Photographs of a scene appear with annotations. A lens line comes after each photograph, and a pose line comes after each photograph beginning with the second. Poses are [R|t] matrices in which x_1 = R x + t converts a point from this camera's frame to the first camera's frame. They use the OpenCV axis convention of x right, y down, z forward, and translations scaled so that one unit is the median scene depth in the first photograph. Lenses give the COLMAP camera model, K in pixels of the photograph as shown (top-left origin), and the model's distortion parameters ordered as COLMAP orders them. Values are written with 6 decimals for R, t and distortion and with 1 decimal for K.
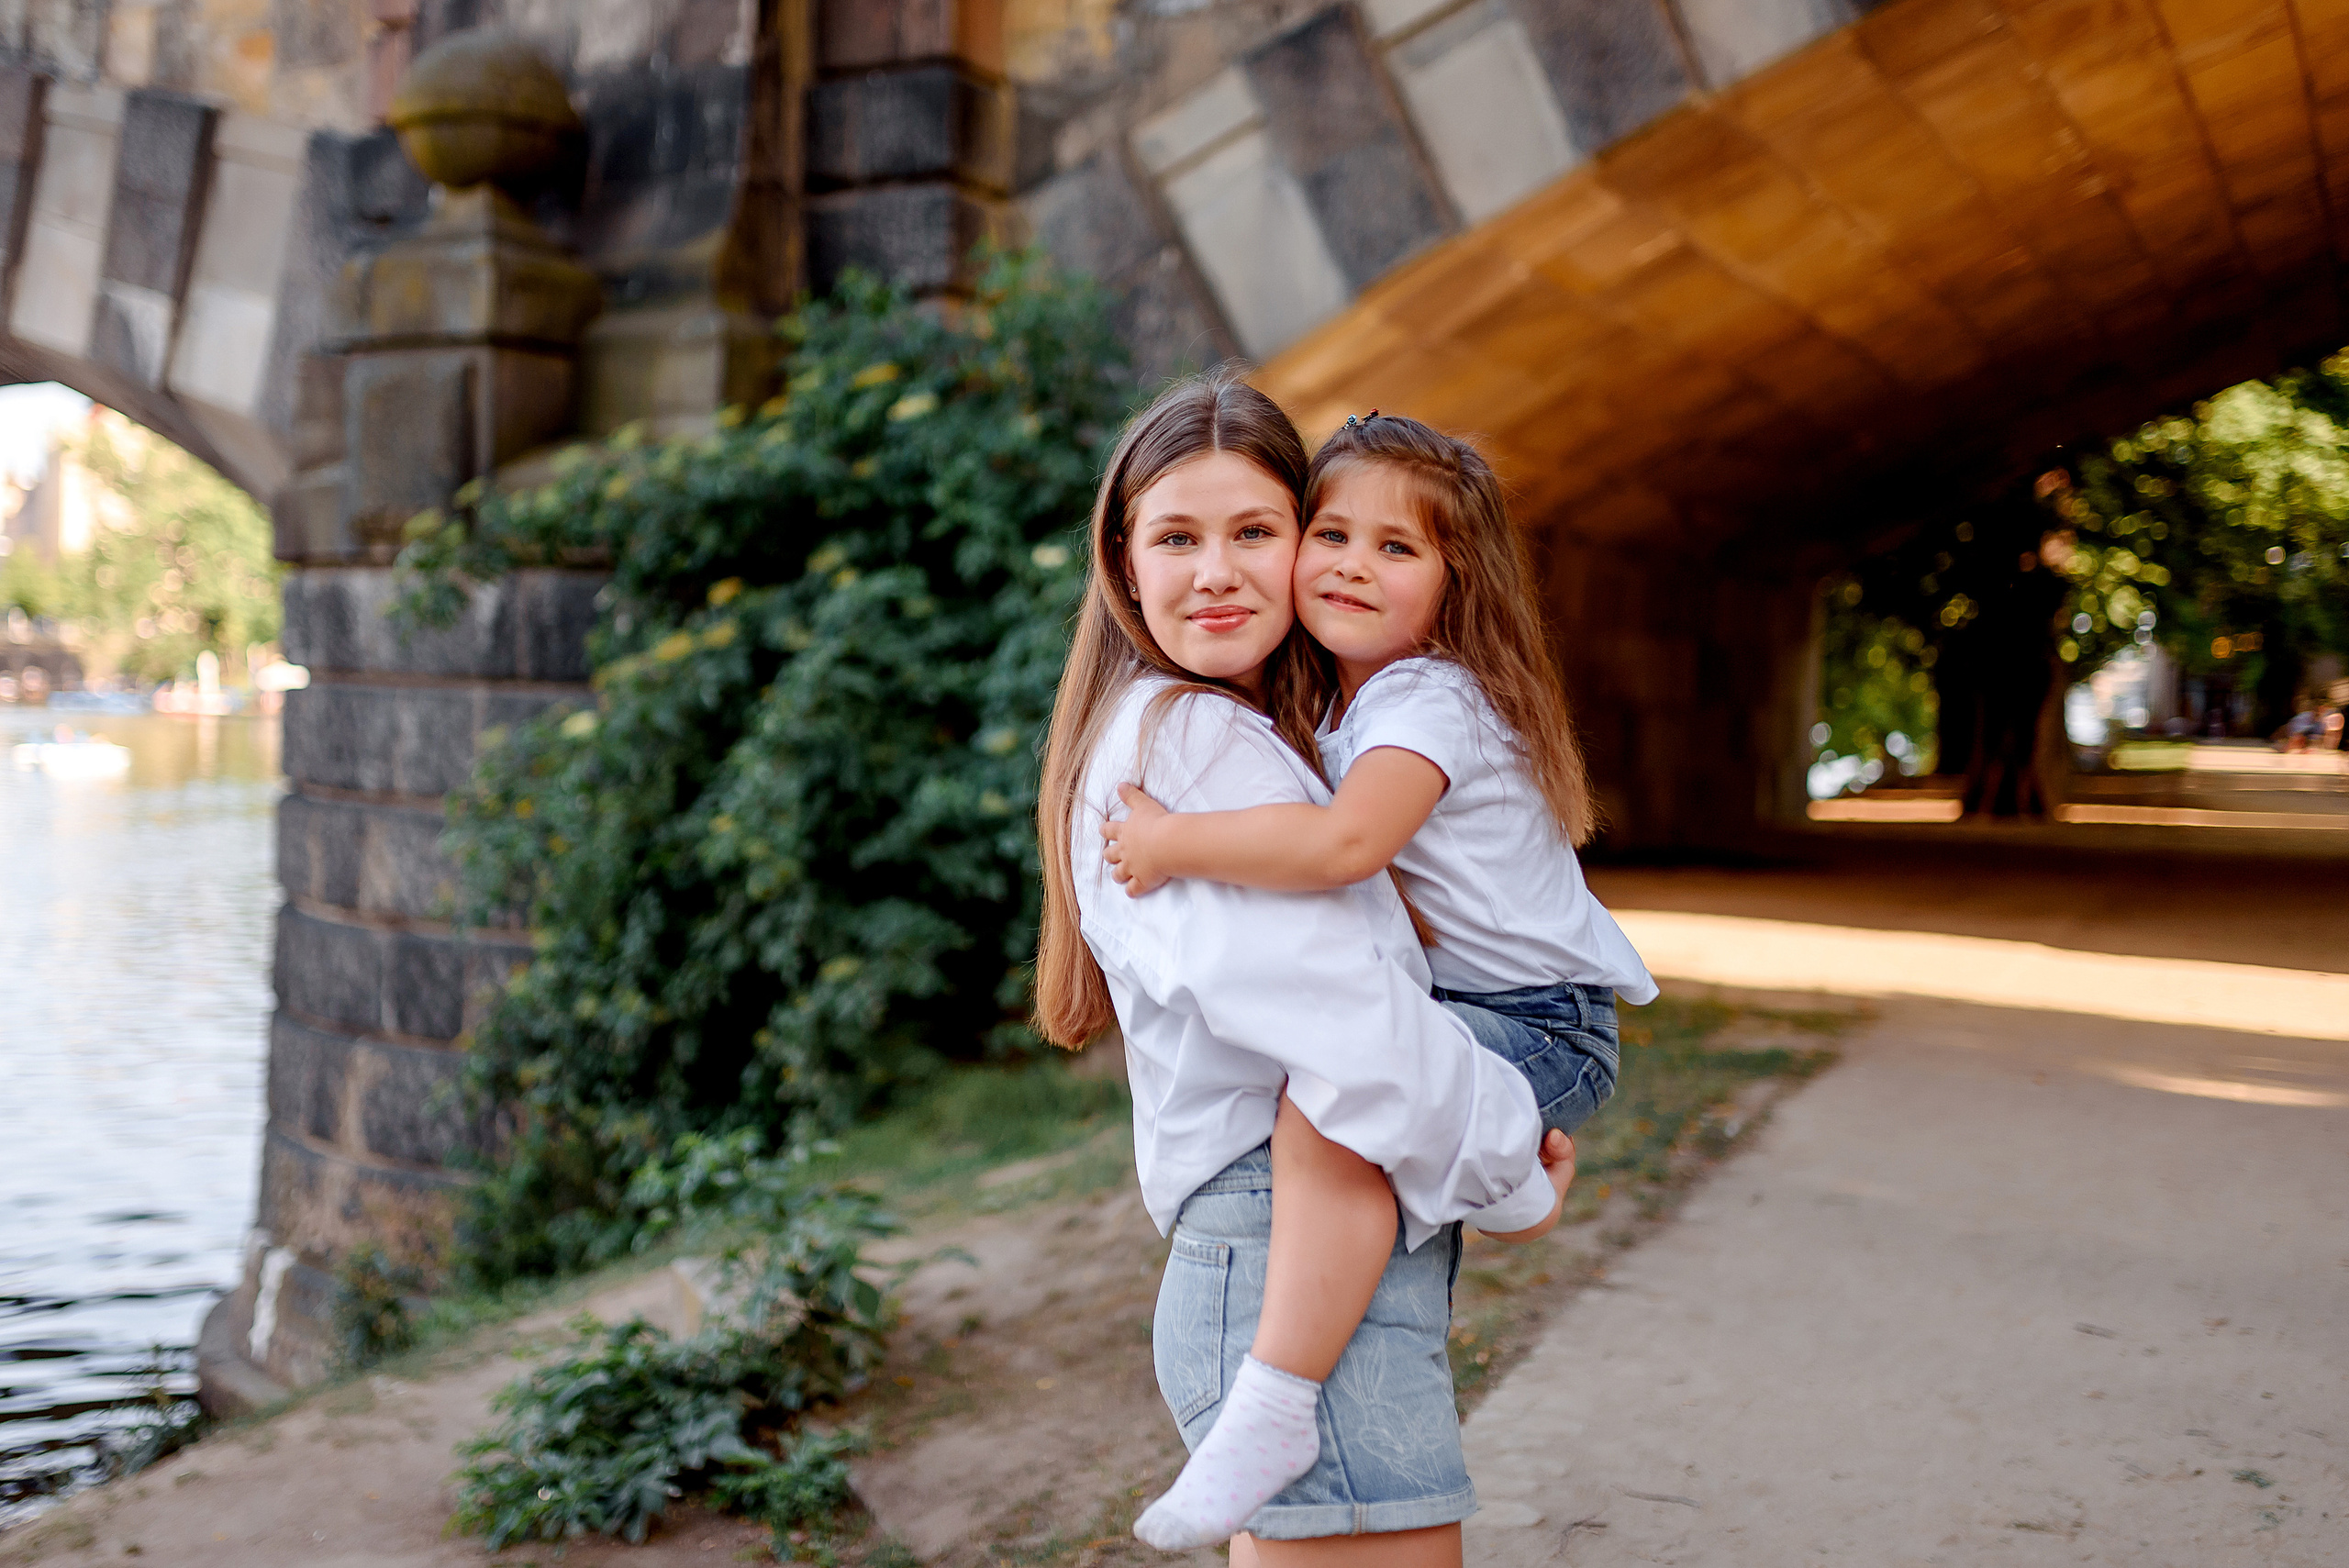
lens RADIAL K [[2402.1, 0, 1060.1], [0, 2402.1, 745.3], [0, 0, 1]] dist [0.001764, 0.002140]
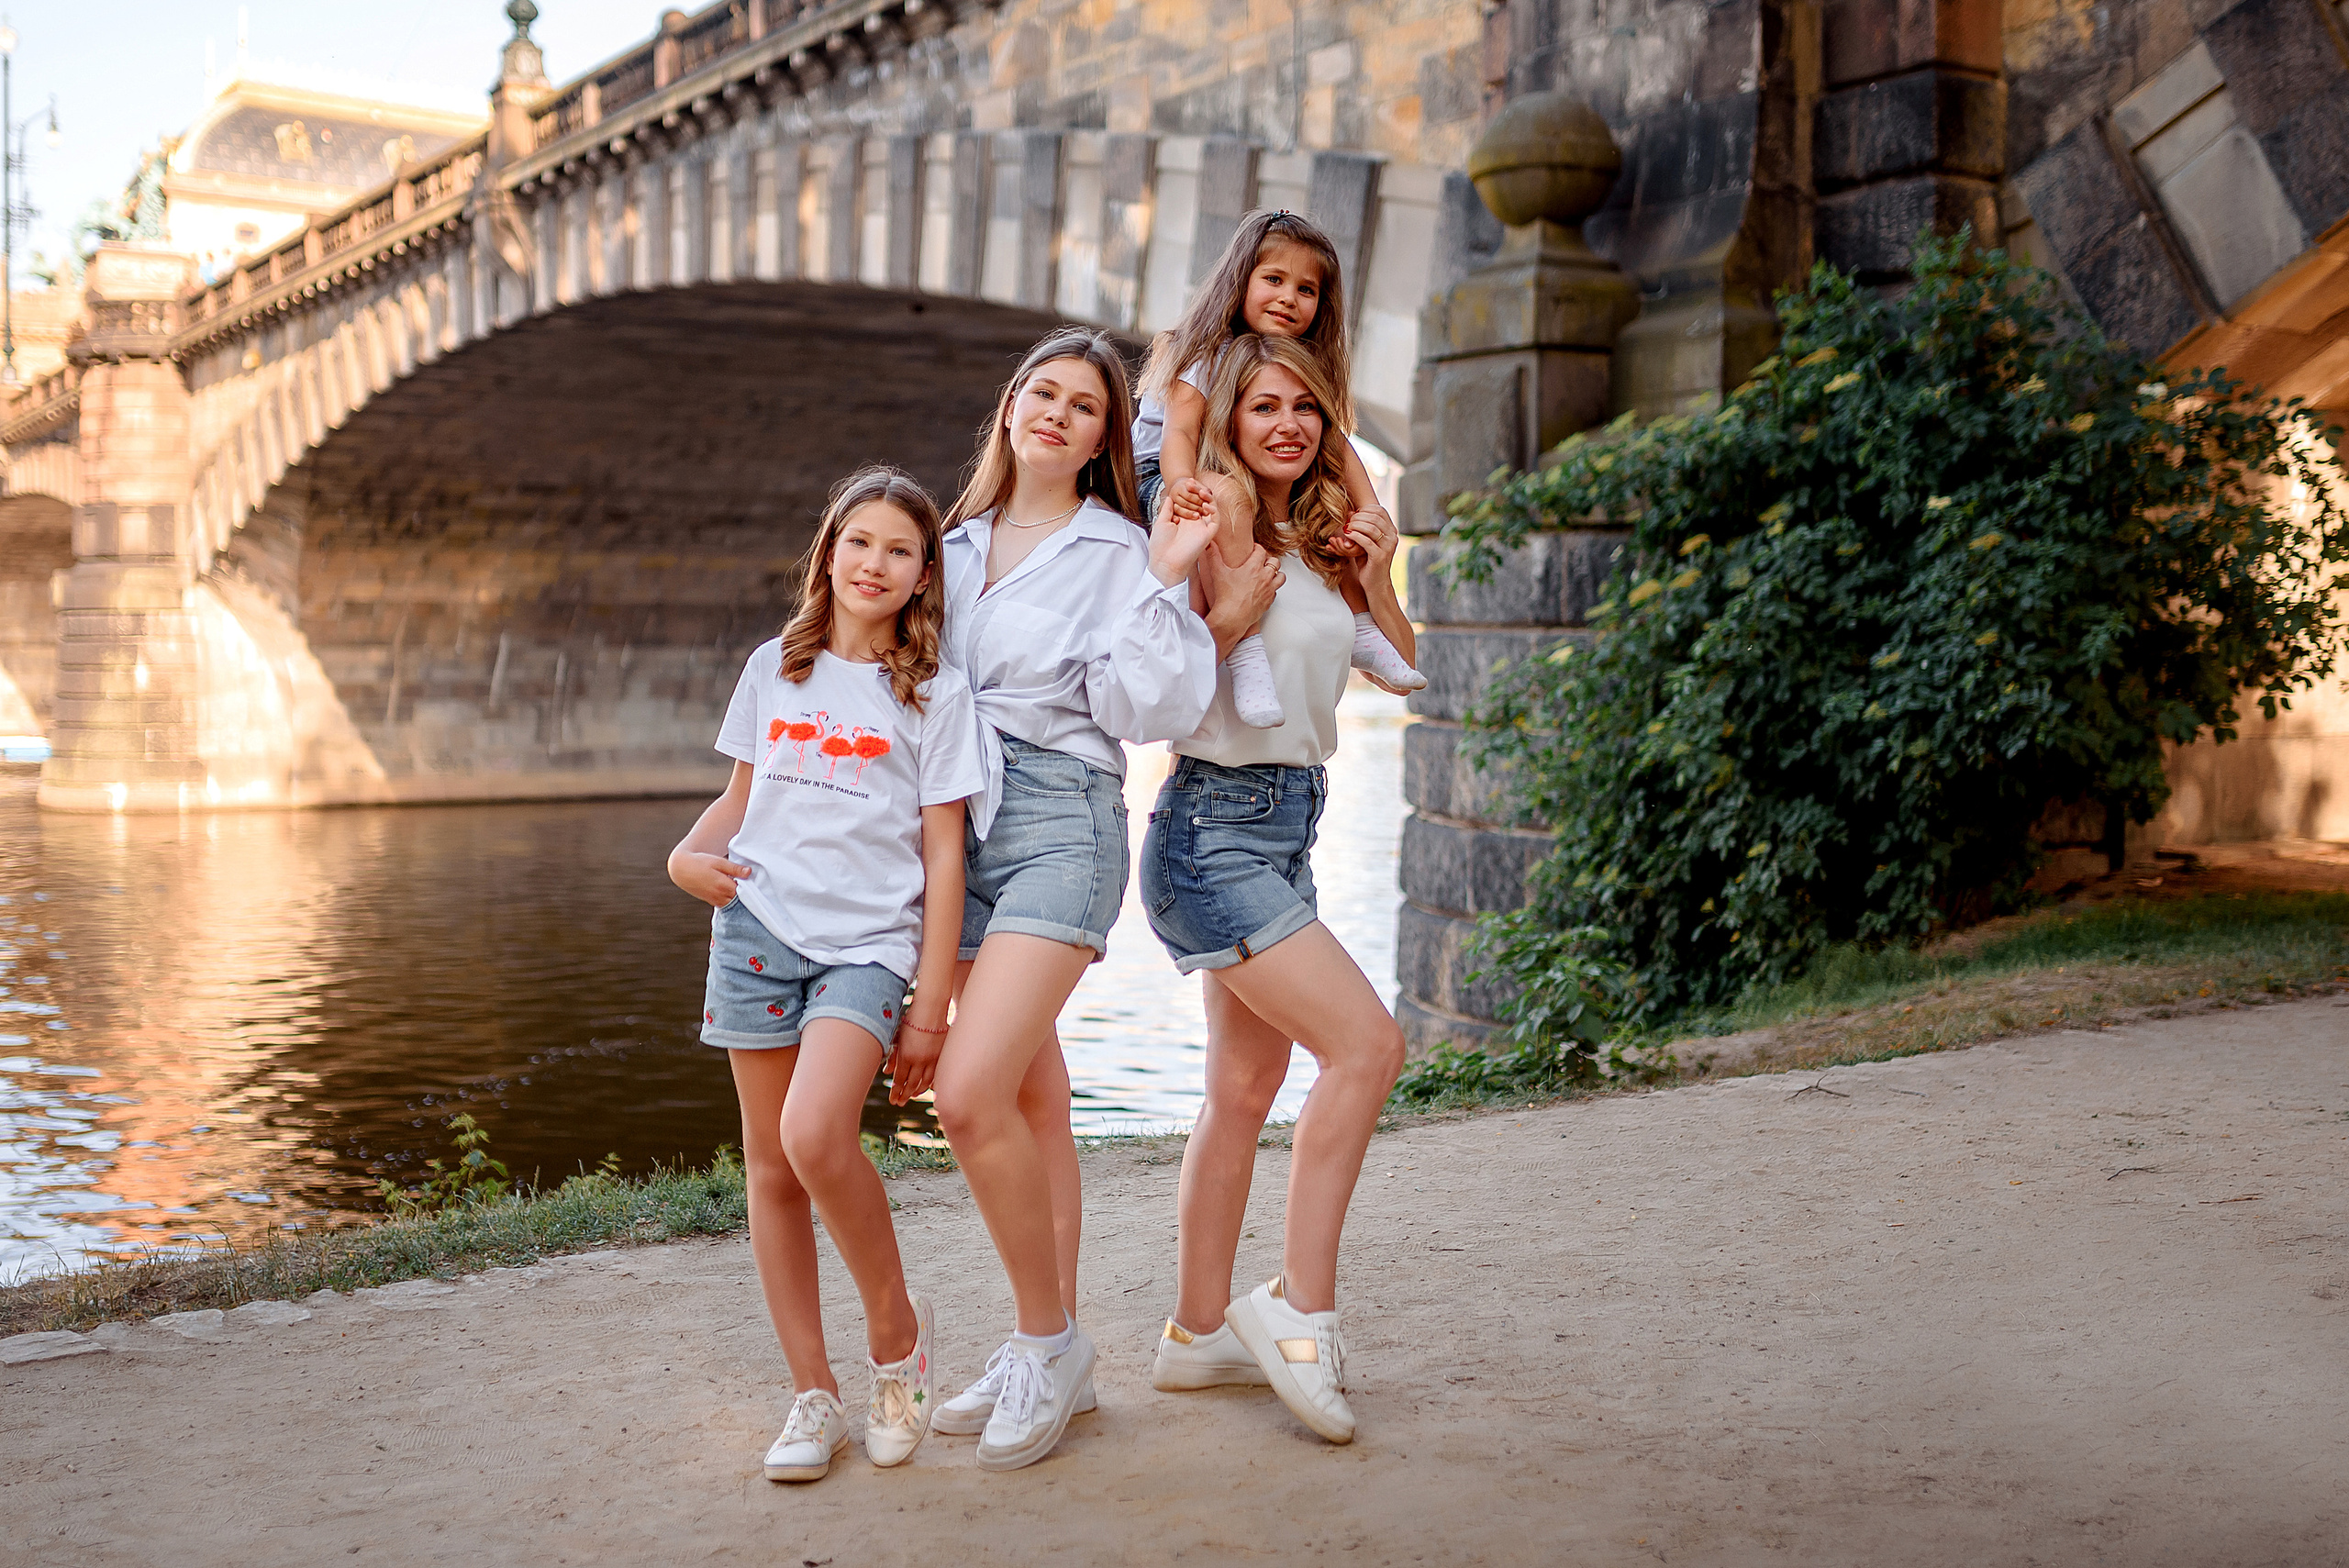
lens RADIAL K [[2604.6, 0, 1013.6], [0, 2604.6, 625.3], [0, 0, 1]] dist [0.056696, -0.035741]
pose [[0.849673, -0.020977, -0.526893, 0.230286], [0.000232, 0.999223, -0.039408, 0.025549], [0.527311, 0.033362, 0.849017, -0.263659]]
